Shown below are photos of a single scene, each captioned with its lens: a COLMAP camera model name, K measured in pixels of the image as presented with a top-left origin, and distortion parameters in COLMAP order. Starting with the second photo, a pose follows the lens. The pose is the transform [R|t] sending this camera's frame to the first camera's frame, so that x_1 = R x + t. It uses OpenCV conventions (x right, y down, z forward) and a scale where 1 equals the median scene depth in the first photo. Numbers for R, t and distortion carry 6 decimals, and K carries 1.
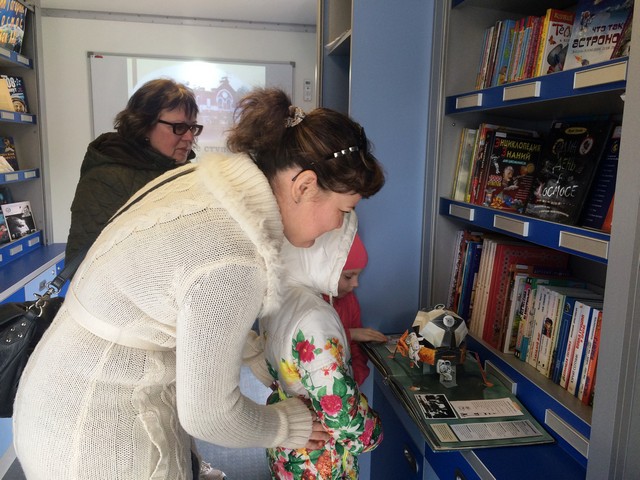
lens RADIAL K [[544.6, 0, 316.6], [0, 544.6, 237.7], [0, 0, 1]] dist [0.084692, -0.108061]
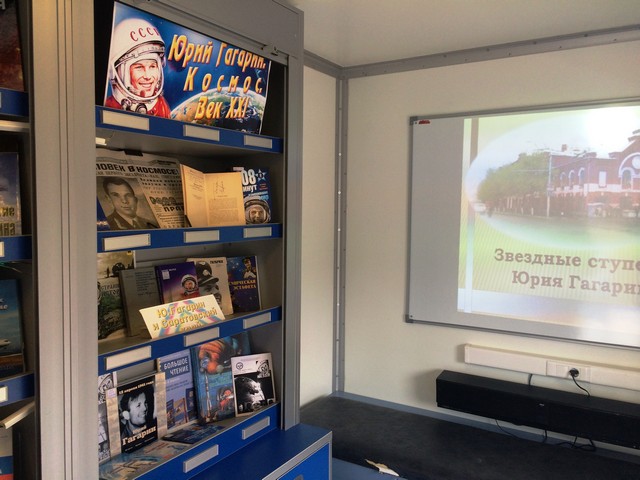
lens RADIAL K [[544.6, 0, 316.6], [0, 544.6, 237.7], [0, 0, 1]] dist [0.084692, -0.108061]
pose [[0.750568, 0.026765, -0.660251, -0.066066], [-0.097234, 0.992776, -0.070290, -0.174650], [0.653600, 0.116957, 0.747748, 0.588623]]
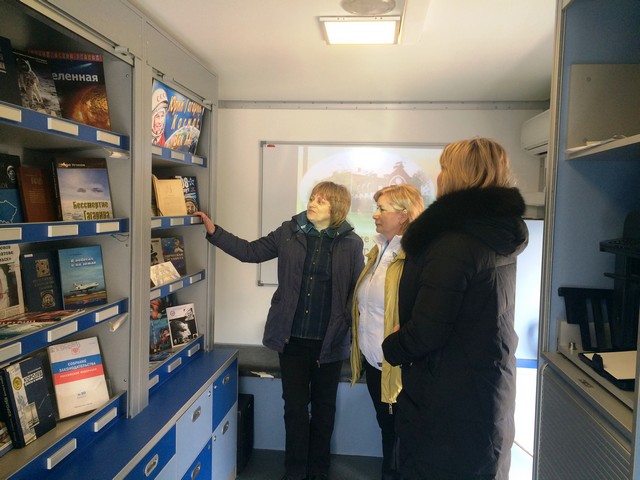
lens RADIAL K [[544.6, 0, 316.6], [0, 544.6, 237.7], [0, 0, 1]] dist [0.084692, -0.108061]
pose [[0.961331, 0.021348, -0.274567, -0.068795], [-0.049865, 0.994004, -0.097307, -0.105872], [0.270844, 0.107236, 0.956632, 0.163923]]
